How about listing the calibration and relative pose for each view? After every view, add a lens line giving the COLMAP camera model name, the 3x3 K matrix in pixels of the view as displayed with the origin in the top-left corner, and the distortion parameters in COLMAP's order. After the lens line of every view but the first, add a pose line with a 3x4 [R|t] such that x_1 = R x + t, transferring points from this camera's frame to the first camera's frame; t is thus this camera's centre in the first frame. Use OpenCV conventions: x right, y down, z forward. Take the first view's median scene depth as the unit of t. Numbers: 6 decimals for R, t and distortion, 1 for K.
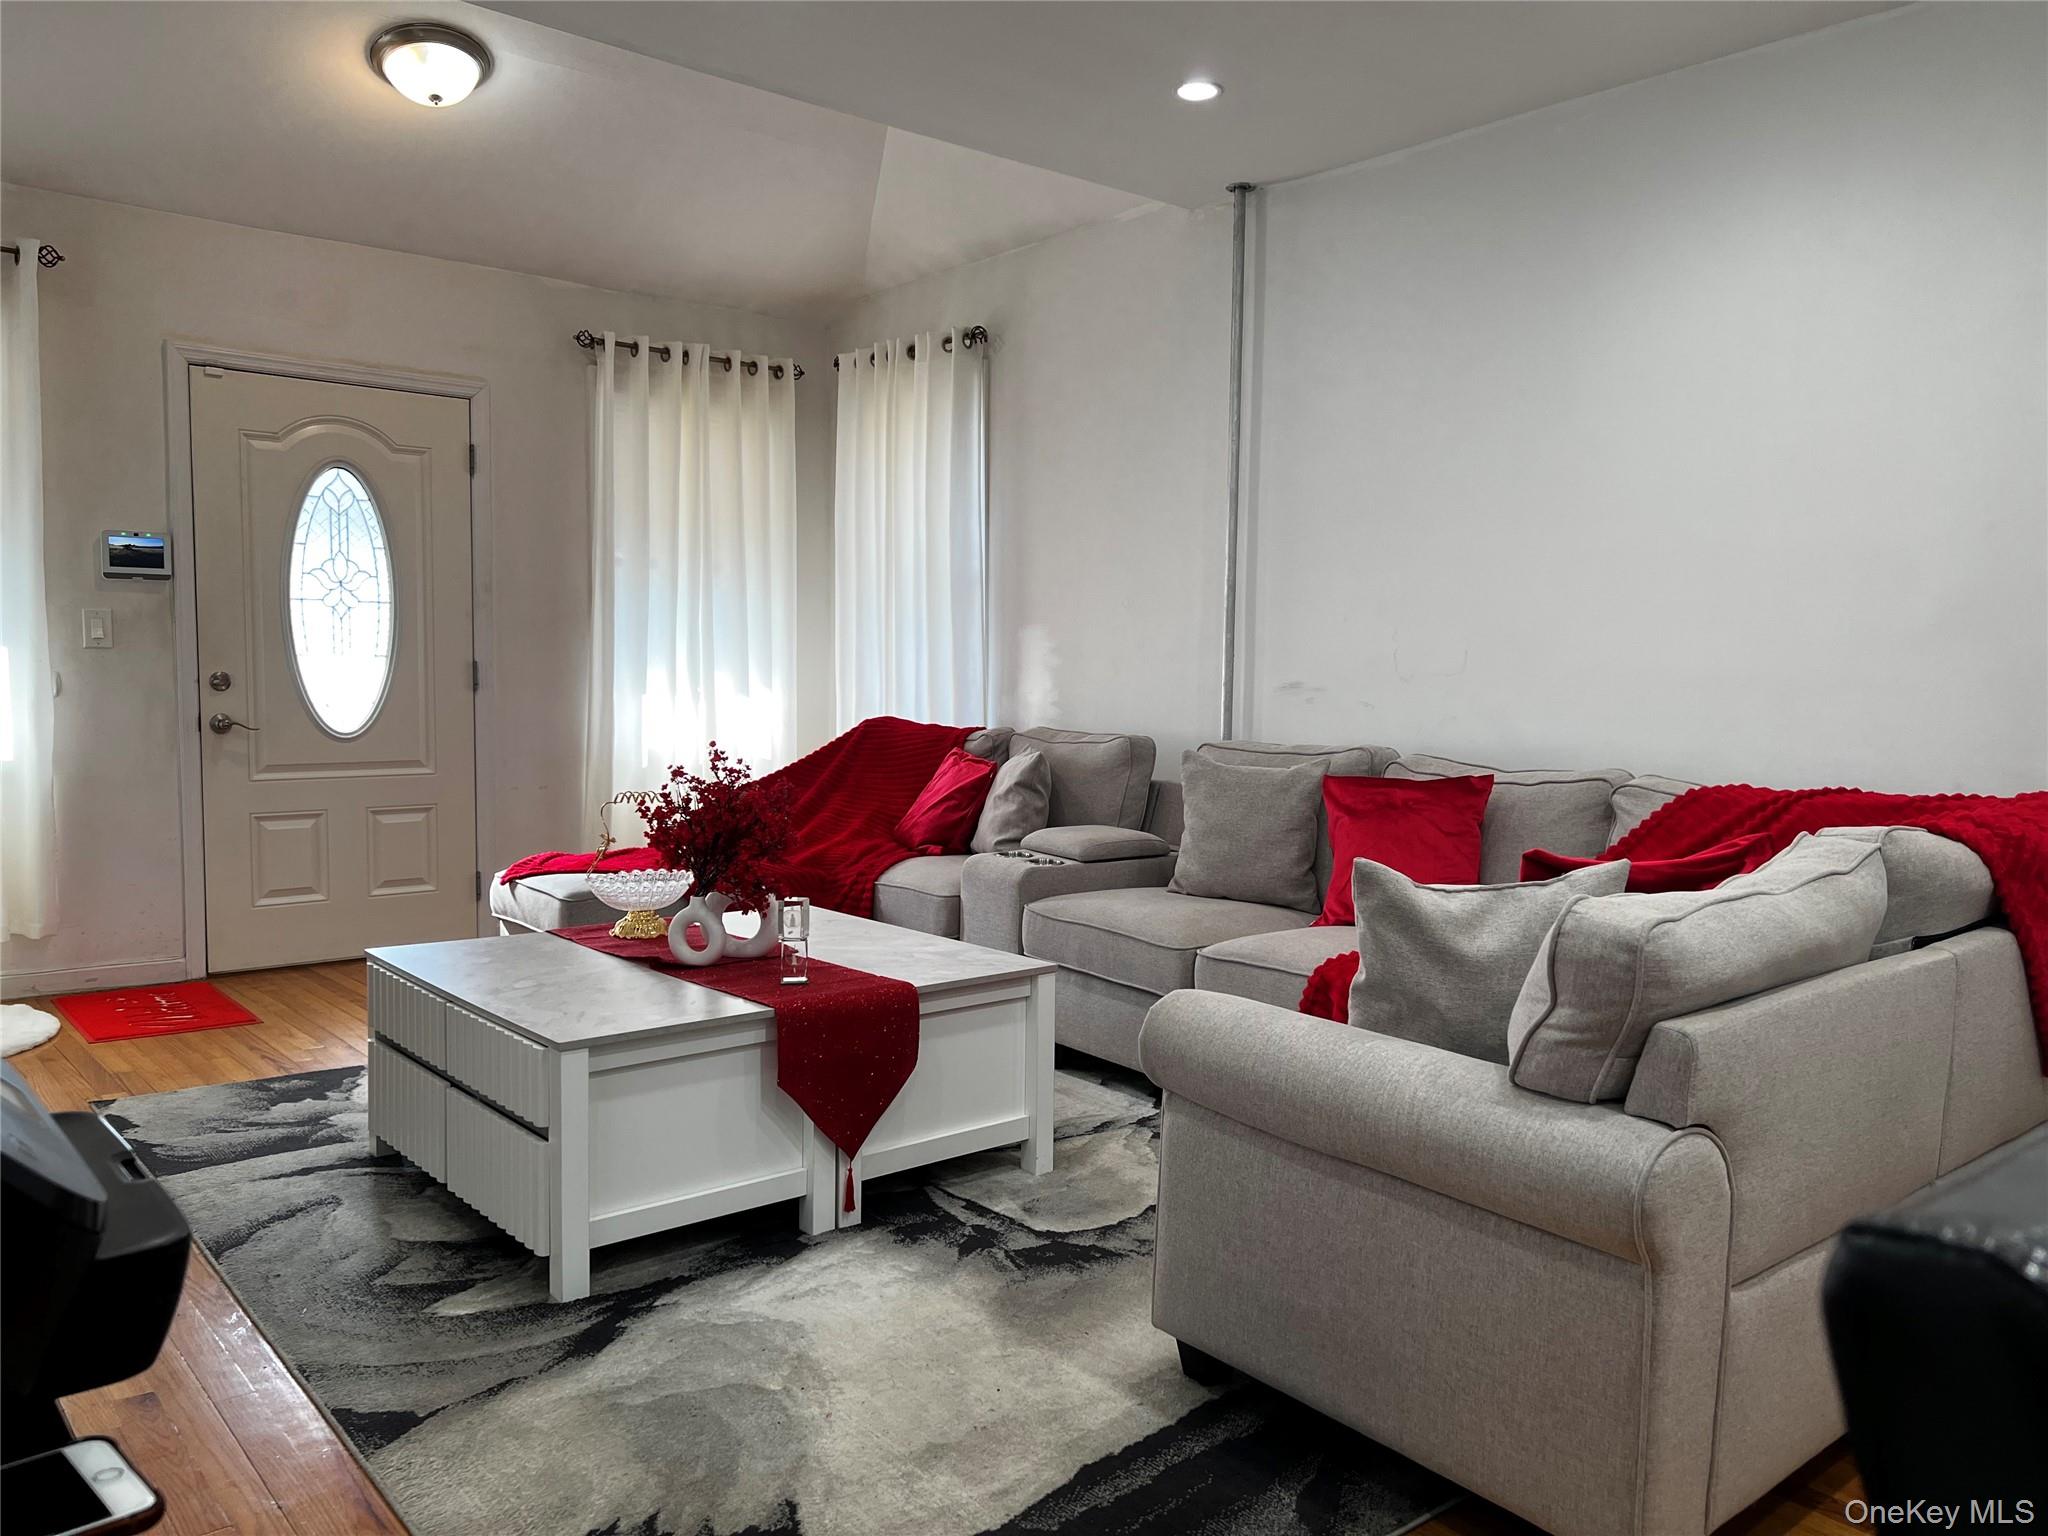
lens RADIAL K [[1530.6, 0, 1044.5], [0, 1530.6, 778.5], [0, 0, 1]] dist [0.067049, -0.080979]
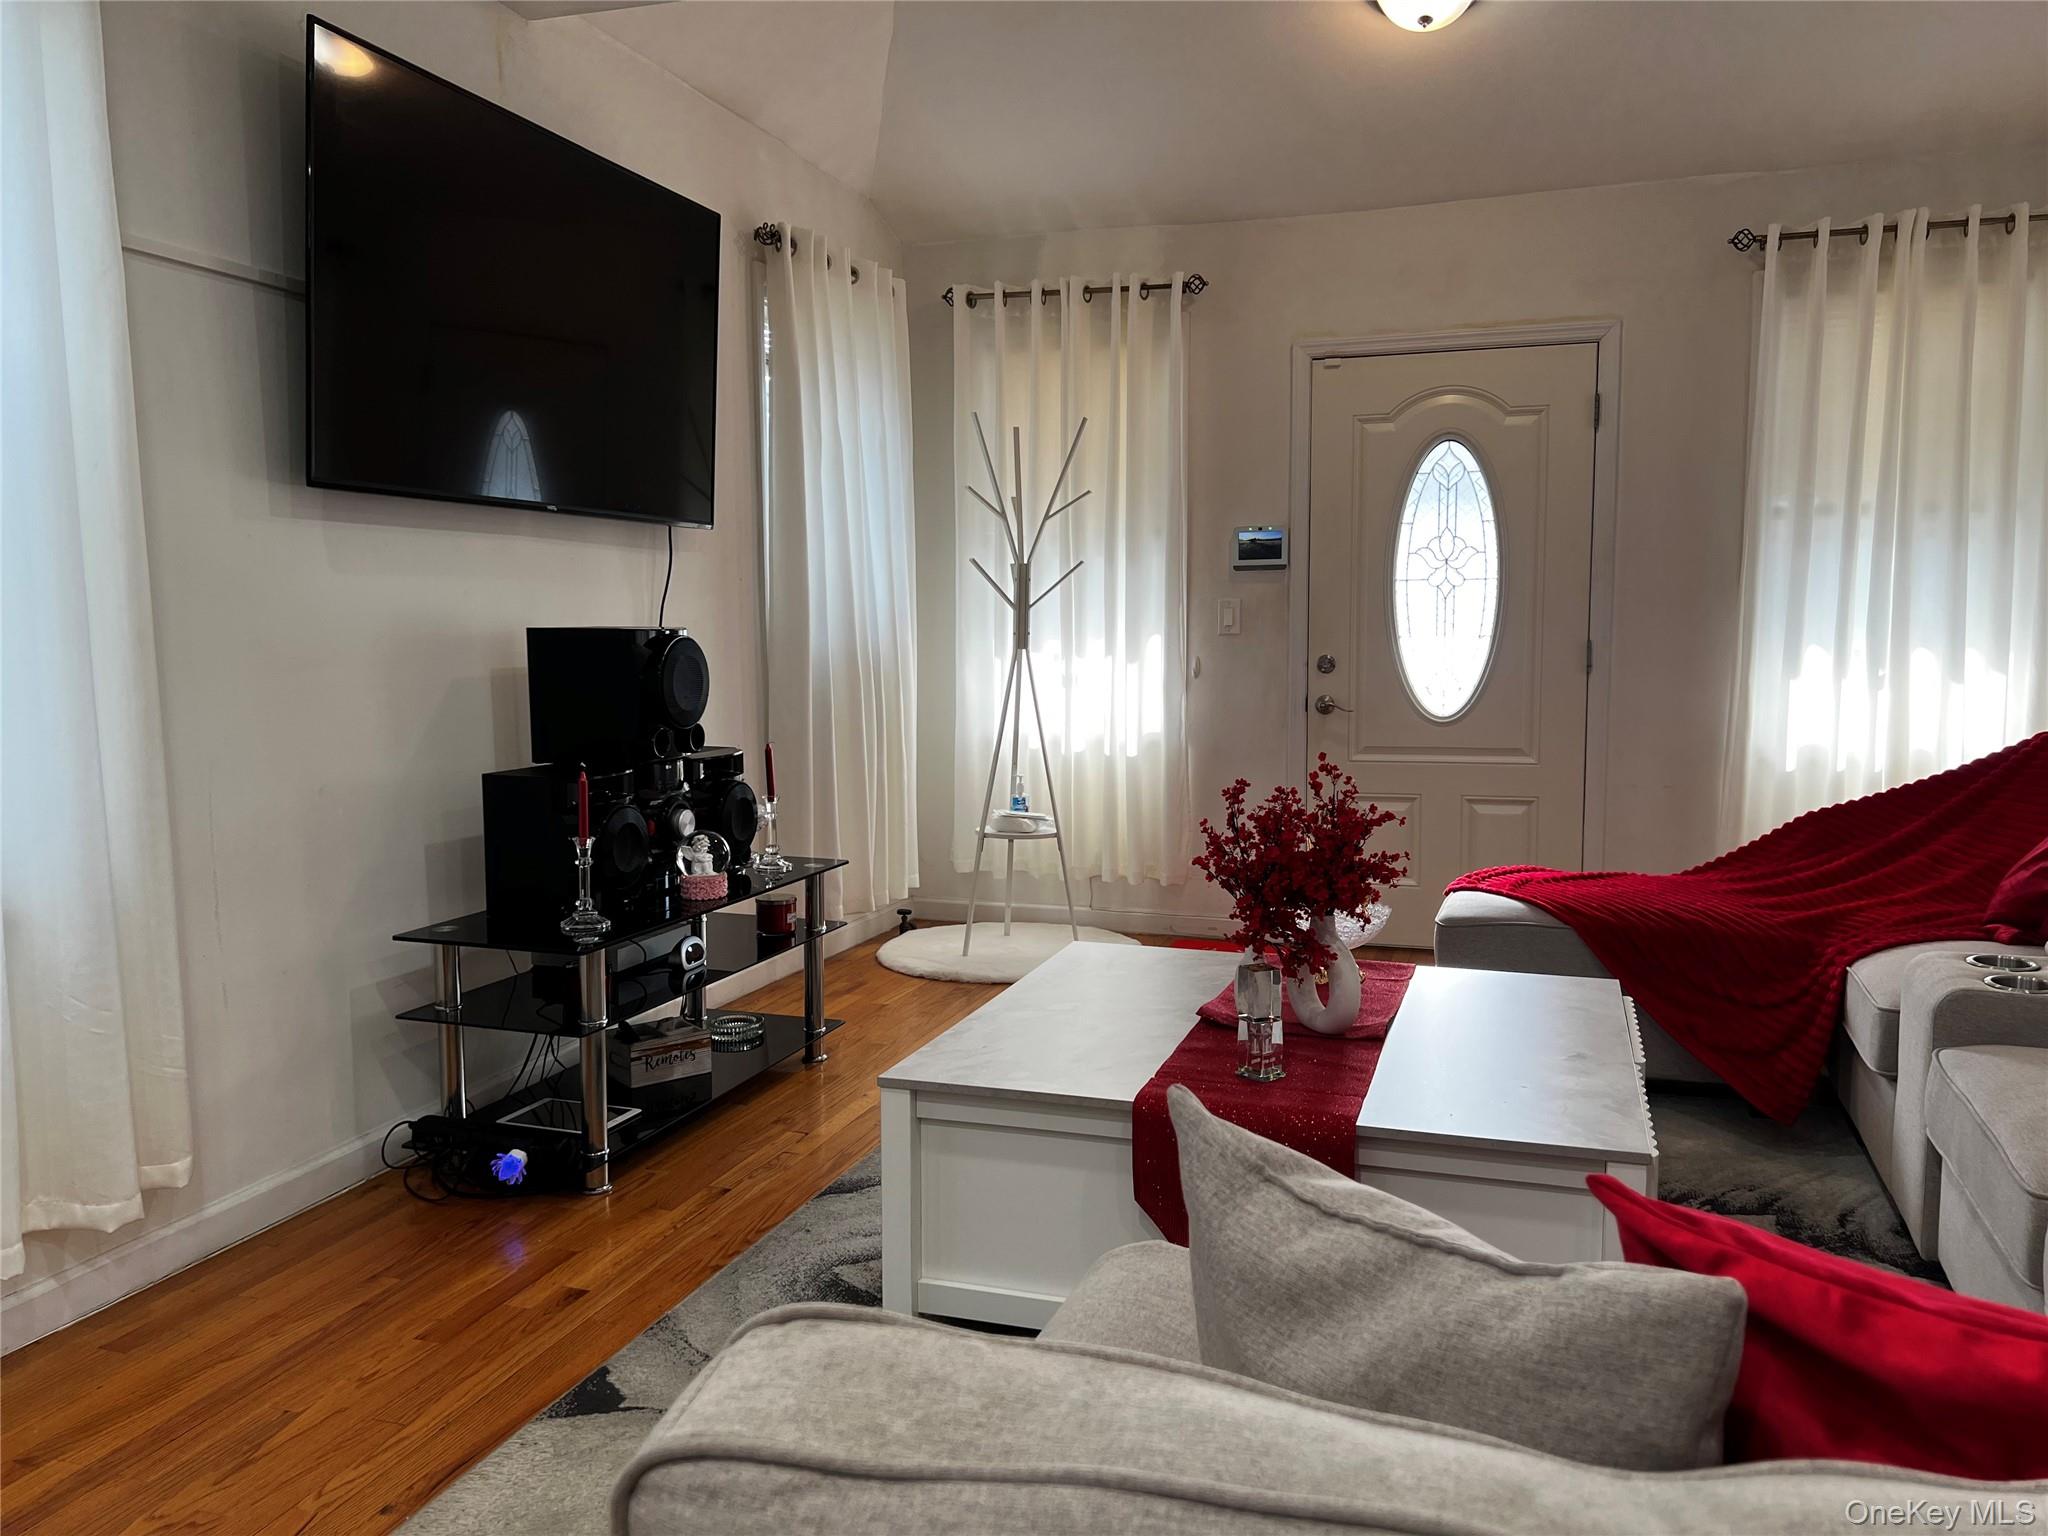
lens RADIAL K [[1530.6, 0, 1043.6], [0, 1530.6, 772.4], [0, 0, 1]] dist [0.067049, -0.080979]
pose [[0.521346, 0.067257, -0.850691, 0.262155], [-0.051544, 0.997551, 0.047279, -0.030120], [0.851787, 0.019199, 0.523536, 0.314839]]
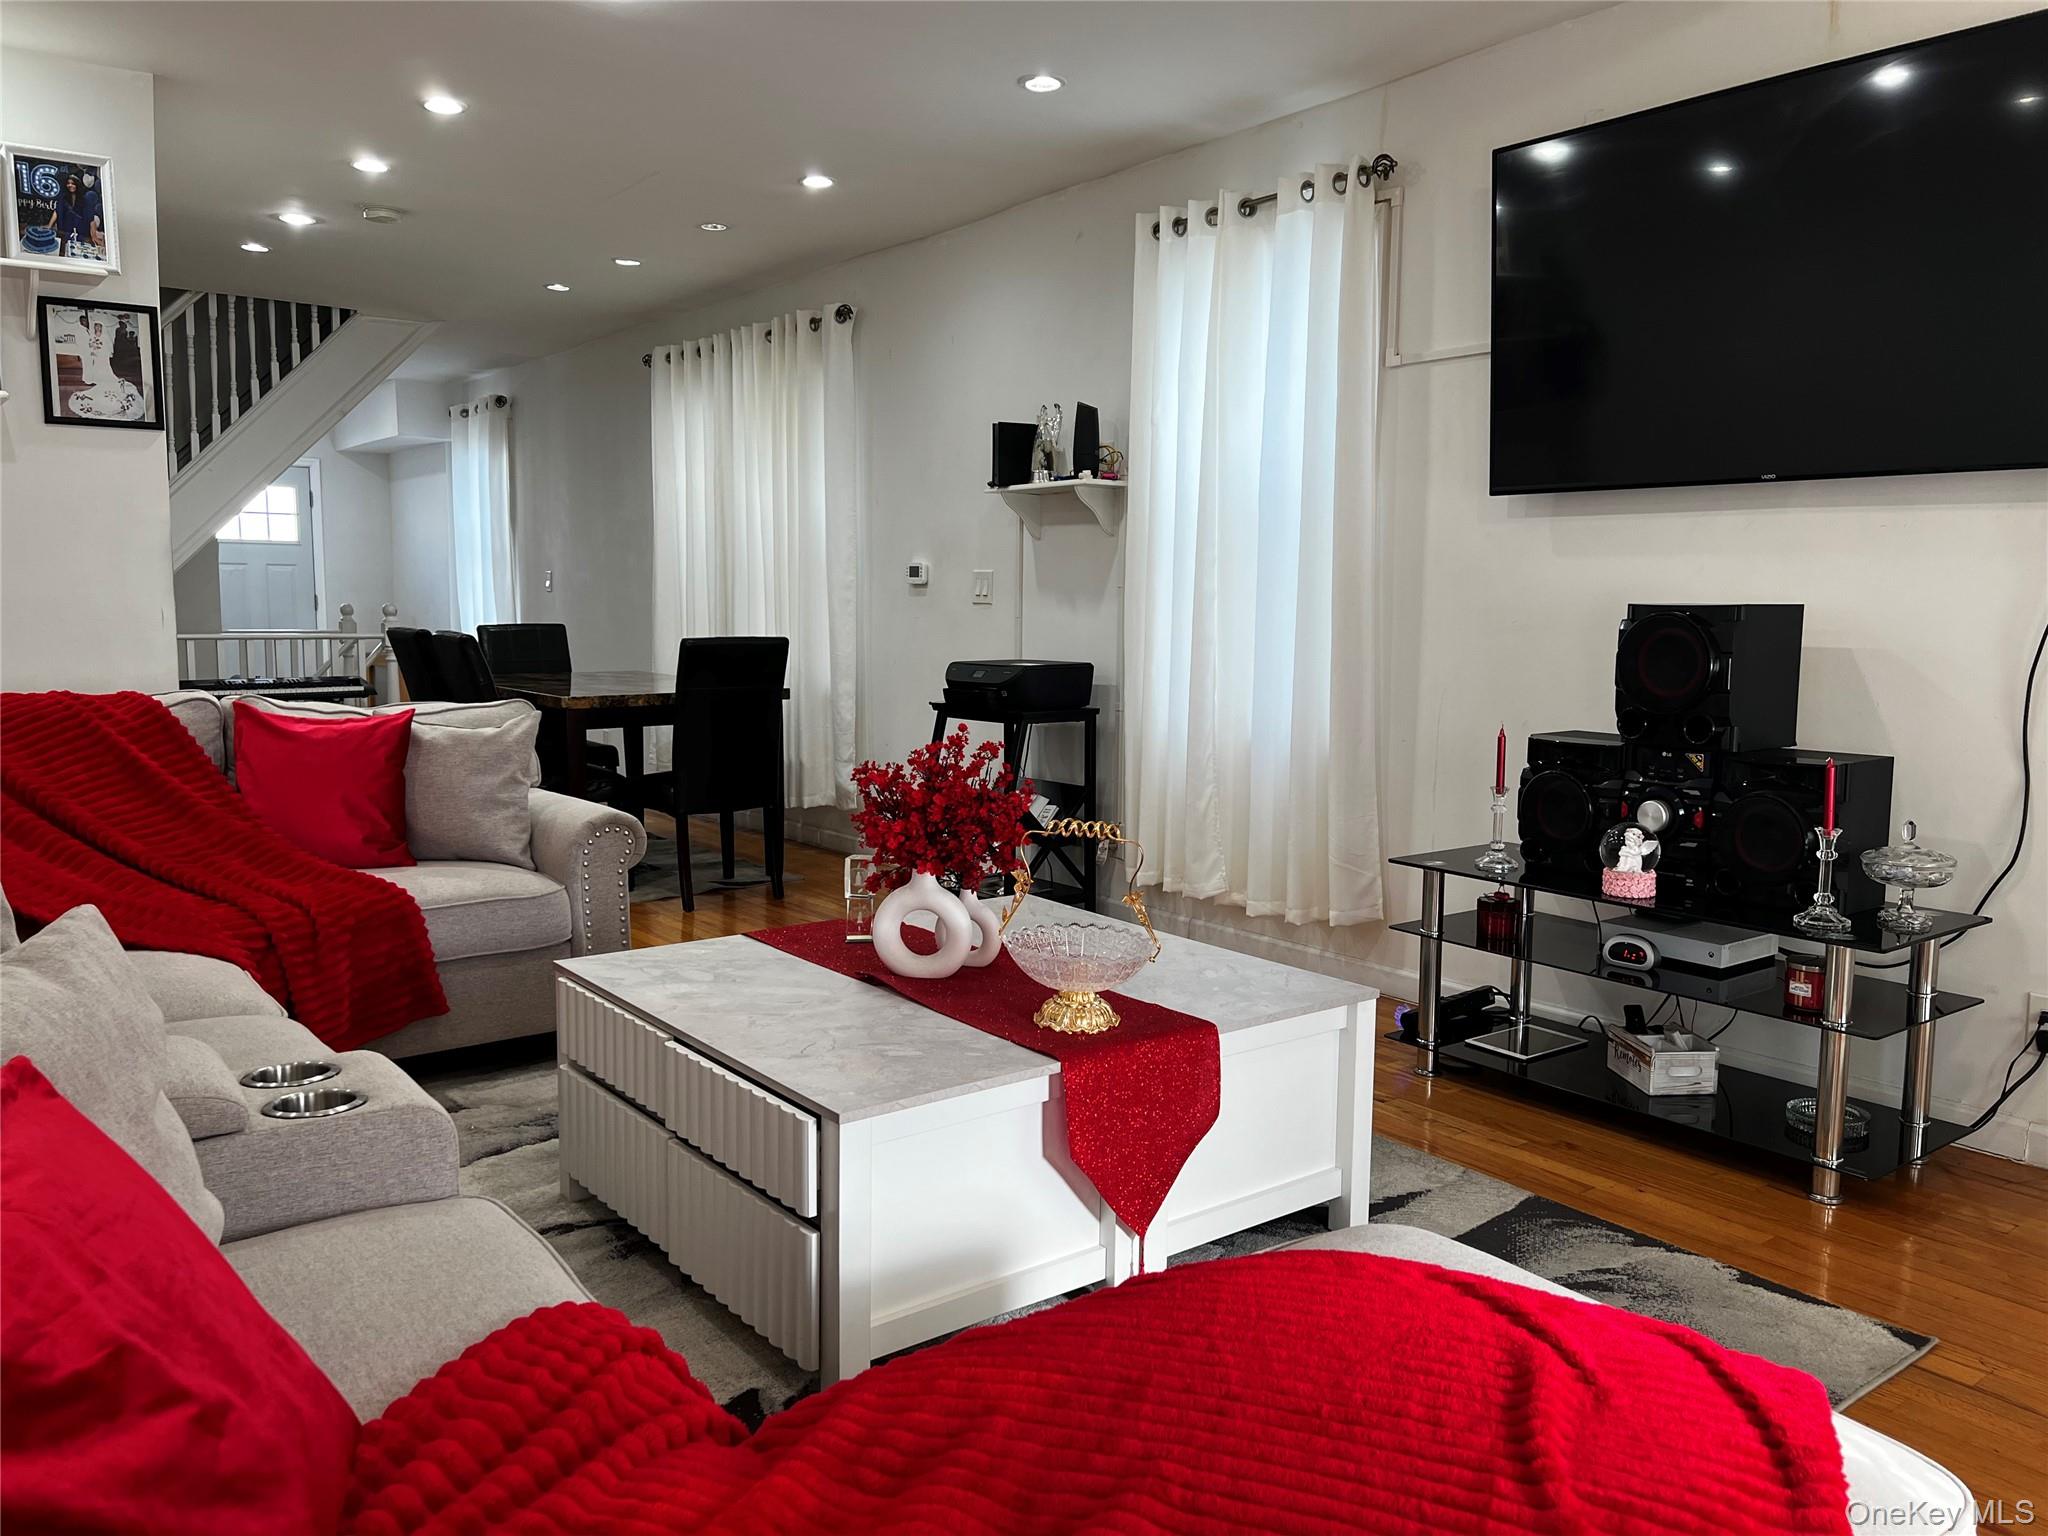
lens RADIAL K [[1530.6, 0, 1043.5], [0, 1530.6, 784.2], [0, 0, 1]] dist [0.067049, -0.080979]
pose [[-0.998653, -0.033968, 0.039234, -0.198833], [-0.025525, 0.979758, 0.198552, -0.103421], [-0.045184, 0.197283, -0.979305, 1.214076]]
